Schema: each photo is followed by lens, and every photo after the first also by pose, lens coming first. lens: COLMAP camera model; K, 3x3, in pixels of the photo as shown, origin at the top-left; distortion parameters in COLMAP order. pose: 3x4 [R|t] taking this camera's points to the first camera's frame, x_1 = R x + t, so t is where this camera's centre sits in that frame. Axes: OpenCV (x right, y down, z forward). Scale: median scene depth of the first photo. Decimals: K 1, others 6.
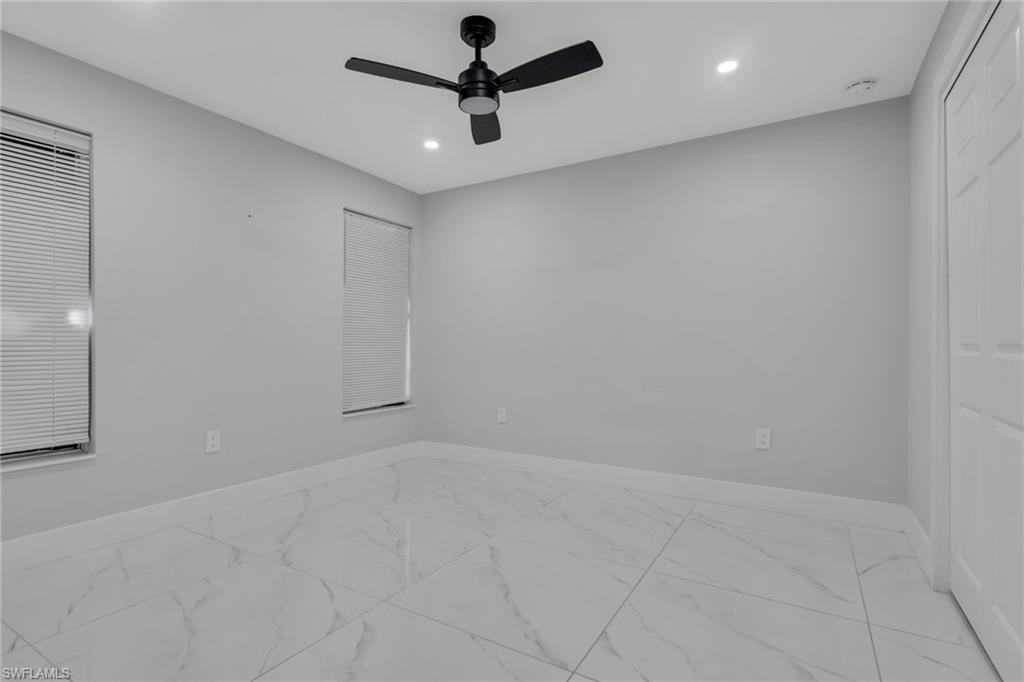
lens RADIAL K [[490.3, 0, 515.1], [0, 490.3, 350.3], [0, 0, 1]] dist [0.001226, 0.000314]
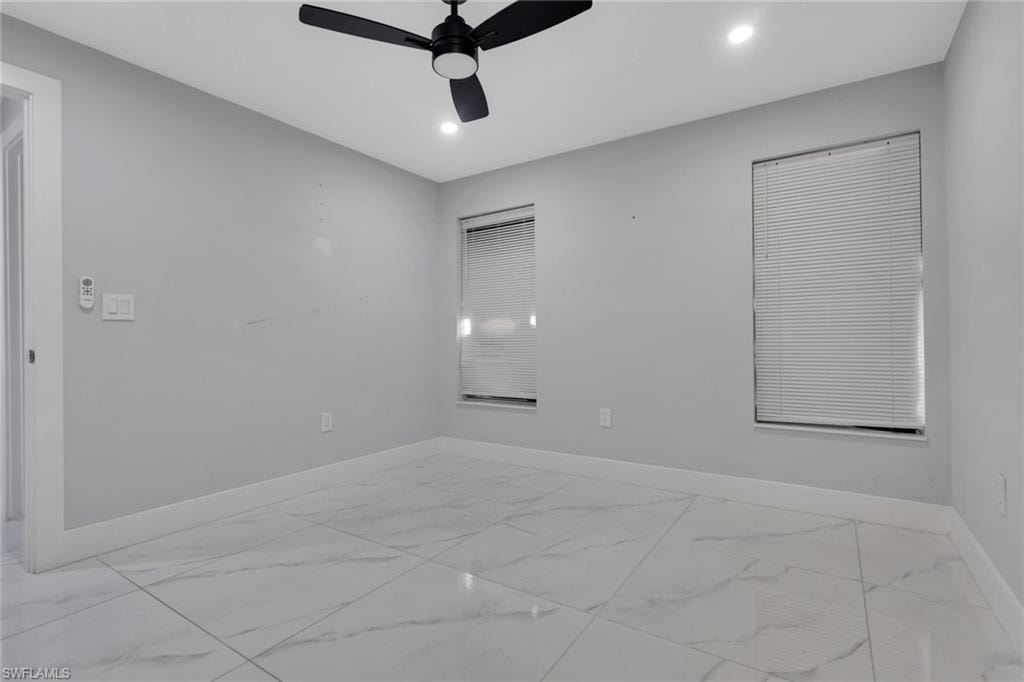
lens RADIAL K [[483.4, 0, 512.0], [0, 483.4, 341.0], [0, 0, 1]] dist [-0.002073, -0.000282]
pose [[-0.040594, 0.008153, -0.999142, 0.614724], [0.000972, 0.999967, 0.008120, -0.011161], [0.999175, -0.000641, -0.040601, 0.885268]]
